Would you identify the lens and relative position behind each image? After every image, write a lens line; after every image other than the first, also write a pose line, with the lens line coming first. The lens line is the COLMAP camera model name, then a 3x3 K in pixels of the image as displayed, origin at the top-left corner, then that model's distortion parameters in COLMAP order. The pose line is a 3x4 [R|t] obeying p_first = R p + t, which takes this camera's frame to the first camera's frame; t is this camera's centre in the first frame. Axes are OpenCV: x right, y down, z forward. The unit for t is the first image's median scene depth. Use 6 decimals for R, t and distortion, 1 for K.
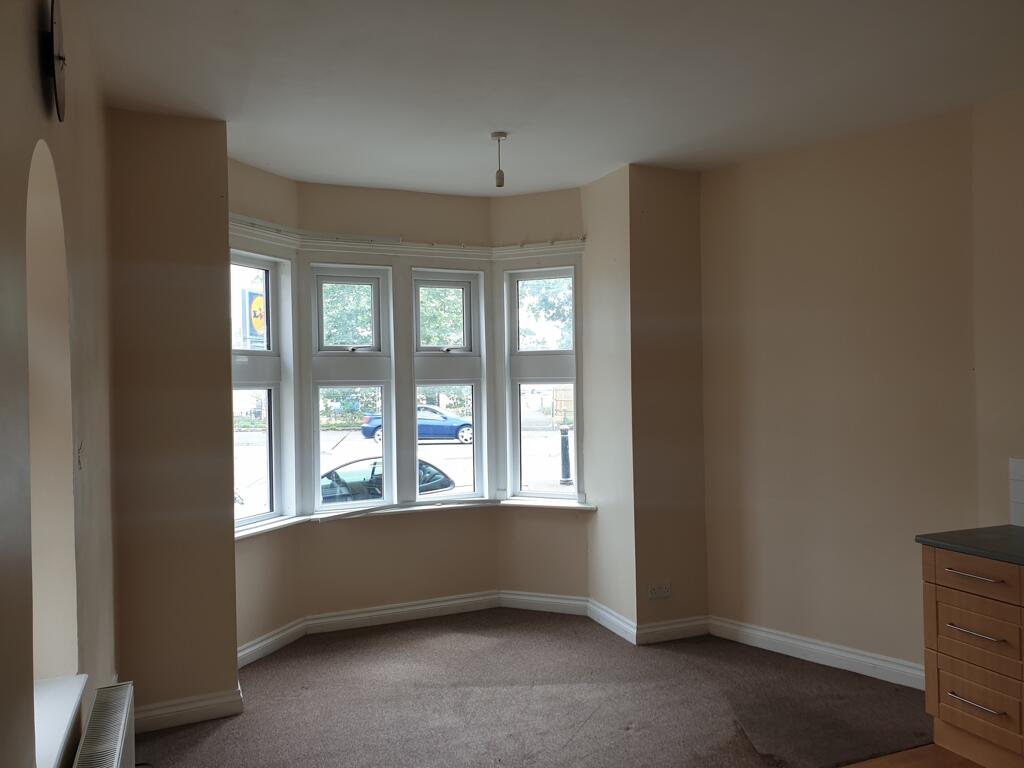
lens RADIAL K [[784.7, 0, 516.2], [0, 784.7, 387.5], [0, 0, 1]] dist [0.153869, -0.311973]
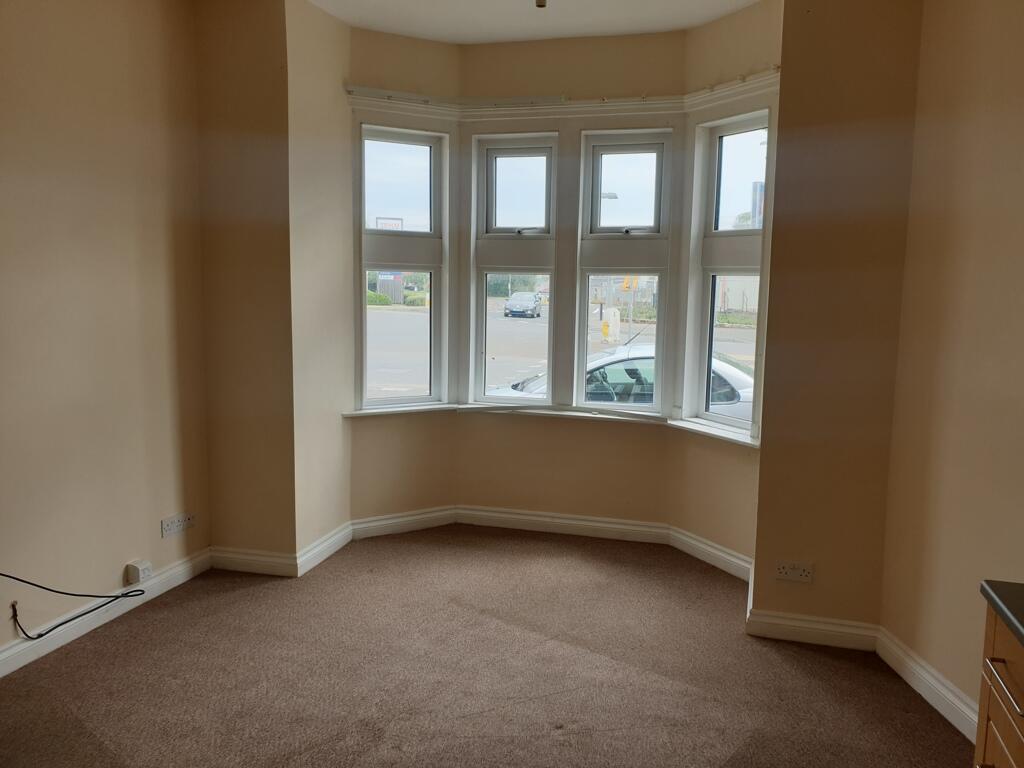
lens RADIAL K [[796.7, 0, 512.2], [0, 796.7, 380.5], [0, 0, 1]] dist [0.034214, -0.001093]
pose [[0.784684, 0.110645, -0.609941, 0.375072], [-0.032940, 0.989994, 0.137211, -0.003677], [0.619020, -0.087576, 0.780478, 0.281568]]
